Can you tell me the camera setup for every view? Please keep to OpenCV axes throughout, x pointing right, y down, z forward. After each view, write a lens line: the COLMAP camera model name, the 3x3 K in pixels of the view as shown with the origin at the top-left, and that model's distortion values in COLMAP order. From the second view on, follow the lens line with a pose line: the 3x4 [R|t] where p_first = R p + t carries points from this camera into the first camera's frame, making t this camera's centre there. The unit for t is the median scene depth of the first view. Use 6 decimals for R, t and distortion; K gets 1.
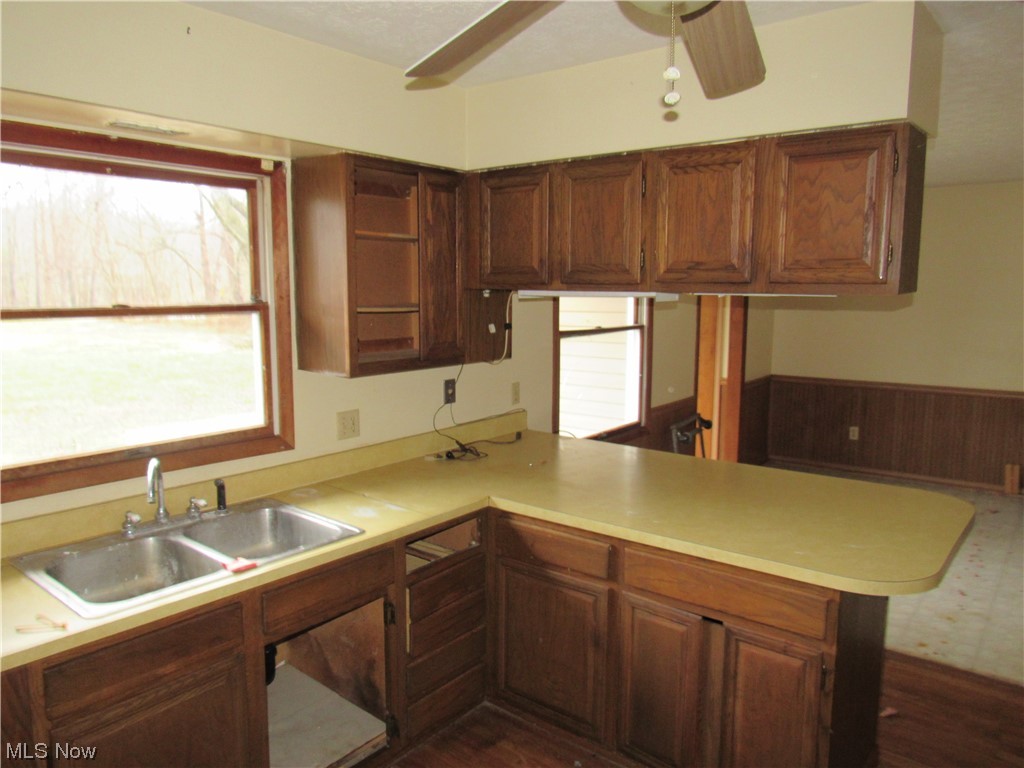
lens RADIAL K [[709.2, 0, 512.0], [0, 709.2, 384.0], [0, 0, 1]] dist [-0.003120, -0.003378]
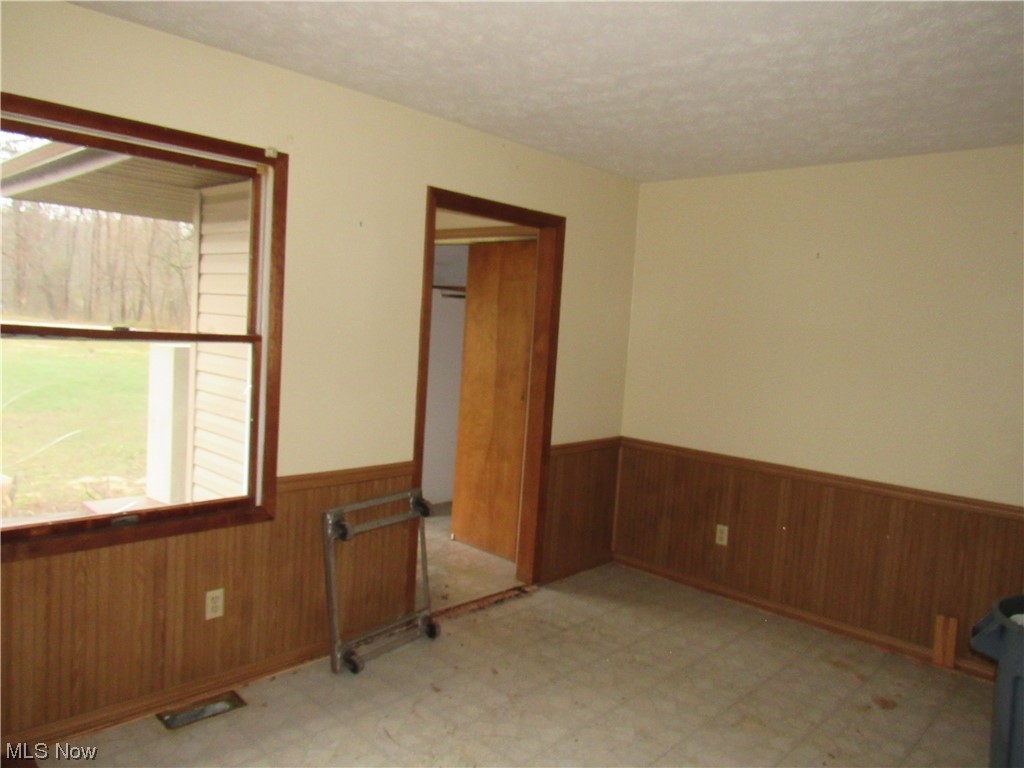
lens RADIAL K [[784.2, 0, 512.0], [0, 784.2, 384.0], [0, 0, 1]] dist [0.009504, 0.003122]
pose [[0.994908, 0.076723, -0.065351, 0.349513], [-0.079242, 0.996173, -0.036869, -0.028342], [0.062273, 0.041860, 0.997181, 0.284141]]
